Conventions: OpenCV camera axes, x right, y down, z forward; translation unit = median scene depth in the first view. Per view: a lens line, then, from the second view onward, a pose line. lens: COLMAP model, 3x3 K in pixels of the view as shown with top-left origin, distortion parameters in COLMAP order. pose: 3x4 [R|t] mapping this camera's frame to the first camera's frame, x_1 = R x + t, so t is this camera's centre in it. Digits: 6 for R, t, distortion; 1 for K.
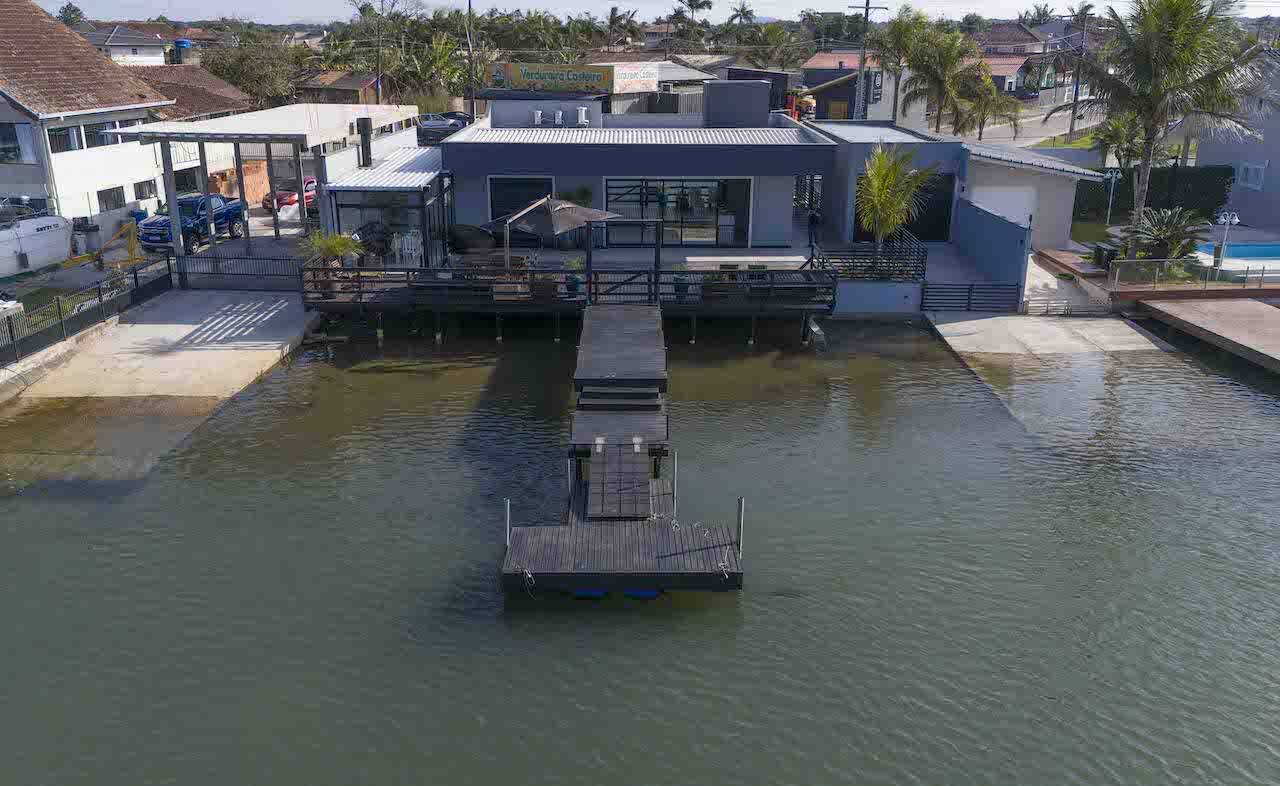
lens RADIAL K [[1082.8, 0, 640.0], [0, 1082.8, 393.0], [0, 0, 1]] dist [0.106103, -0.172059]
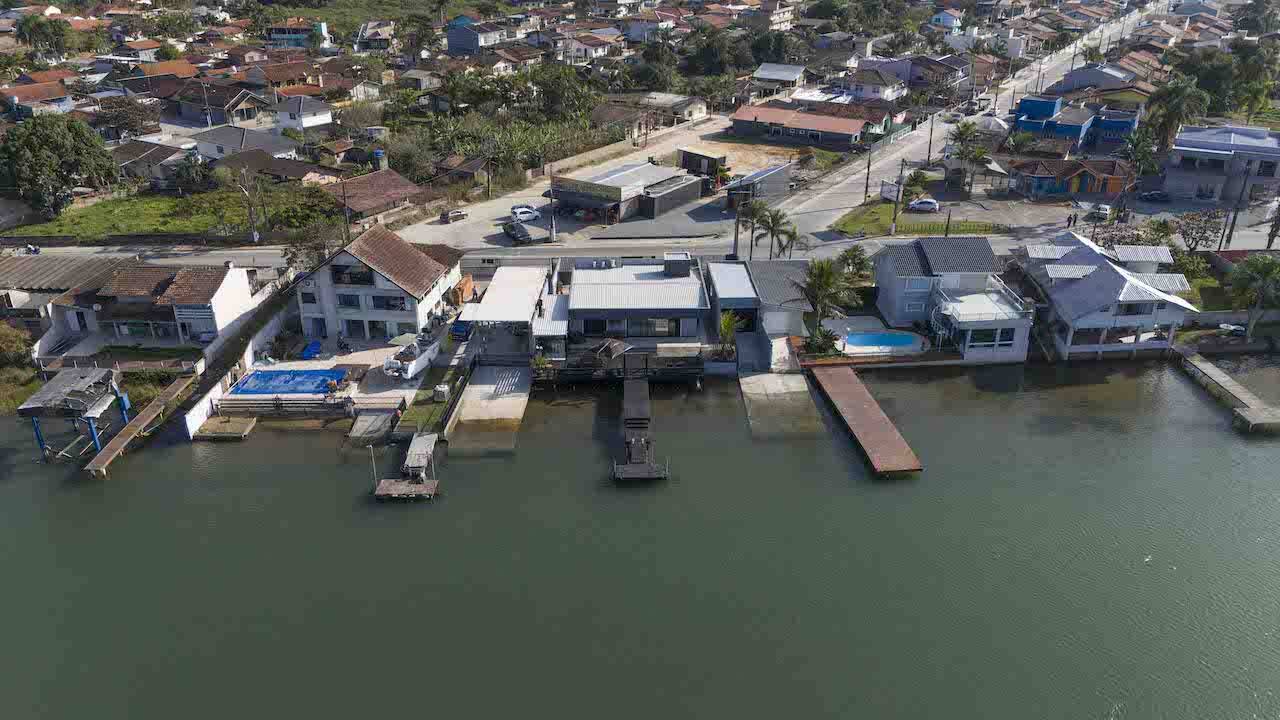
lens RADIAL K [[938.3, 0, 640.0], [0, 938.3, 360.0], [0, 0, 1]] dist [0.070483, -0.061068]
pose [[0.999836, -0.009592, 0.015346, -0.042715], [0.007690, 0.992802, 0.119520, -0.451849], [-0.016382, -0.119382, 0.992713, -1.633900]]
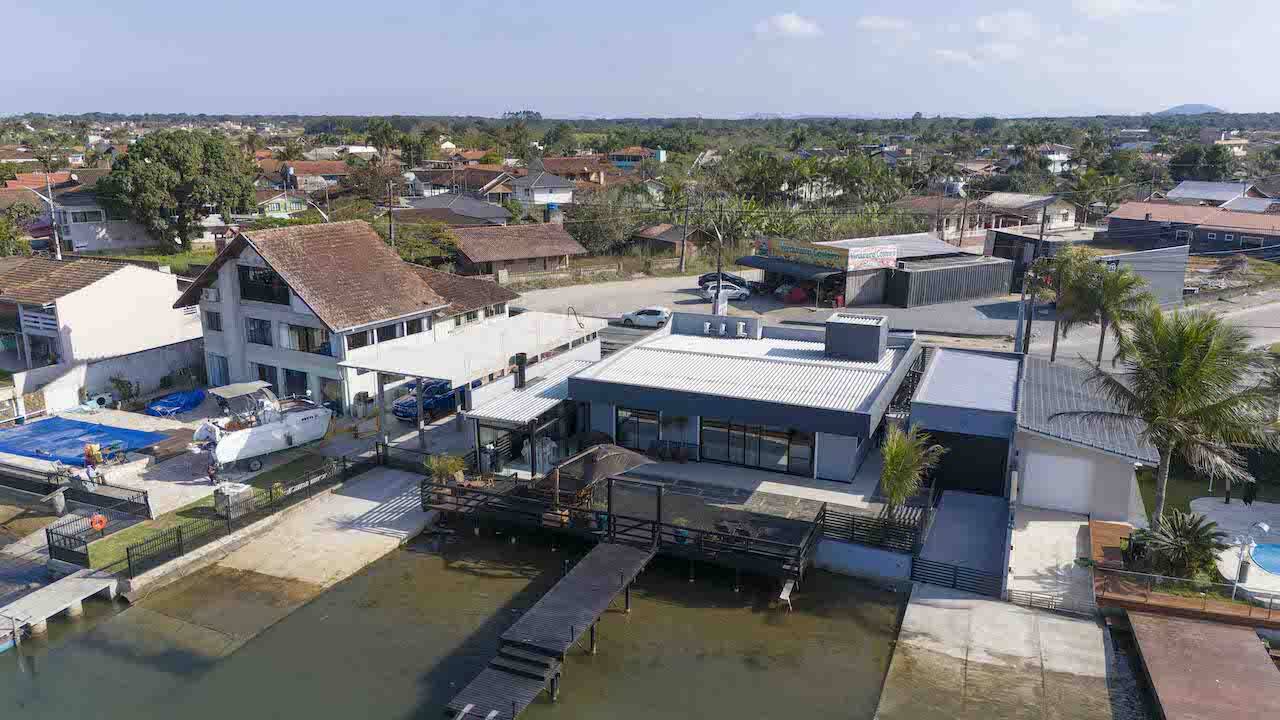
lens RADIAL K [[938.3, 0, 640.0], [0, 938.3, 360.0], [0, 0, 1]] dist [0.070483, -0.061068]
pose [[0.919246, 0.095788, -0.381852, 0.390425], [-0.123051, 0.991260, -0.047568, -0.243157], [0.373959, 0.090714, 0.922998, -0.028101]]
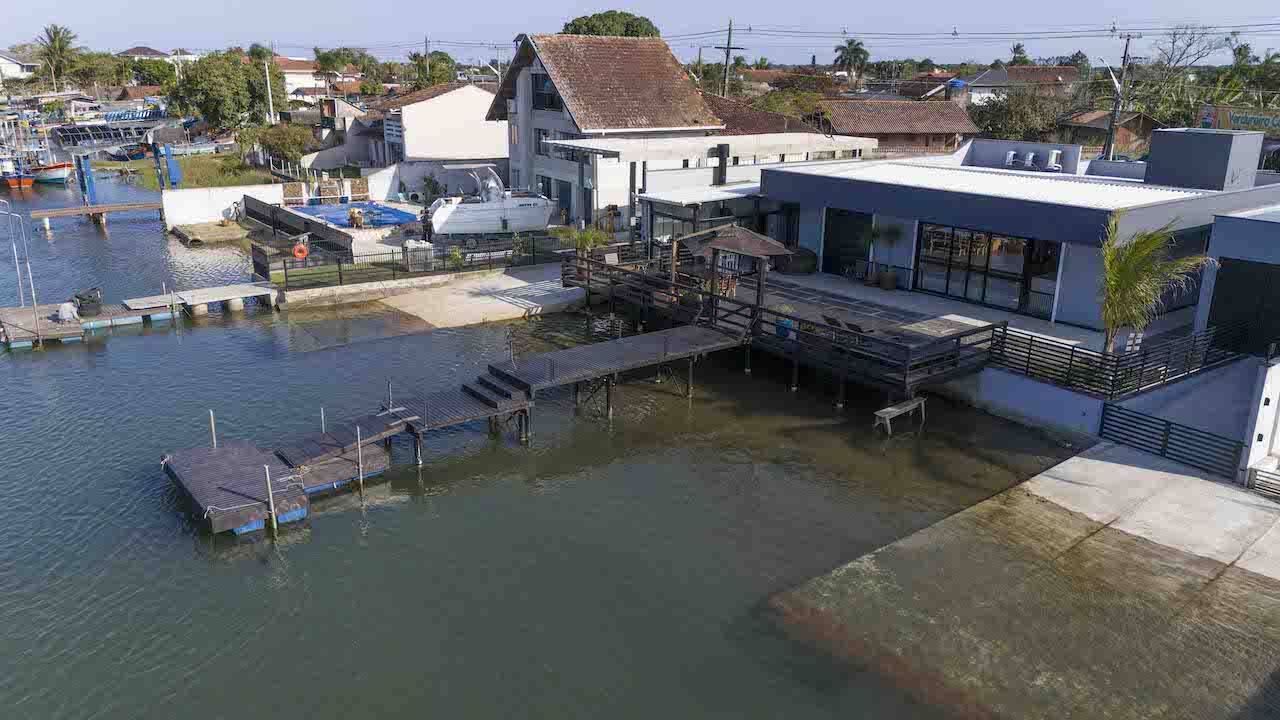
lens RADIAL K [[938.3, 0, 640.0], [0, 938.3, 360.0], [0, 0, 1]] dist [0.070483, -0.061068]
pose [[0.601079, 0.235346, -0.763751, 0.617600], [-0.254999, 0.962183, 0.095805, -0.120037], [0.757416, 0.137169, 0.638362, 0.368922]]
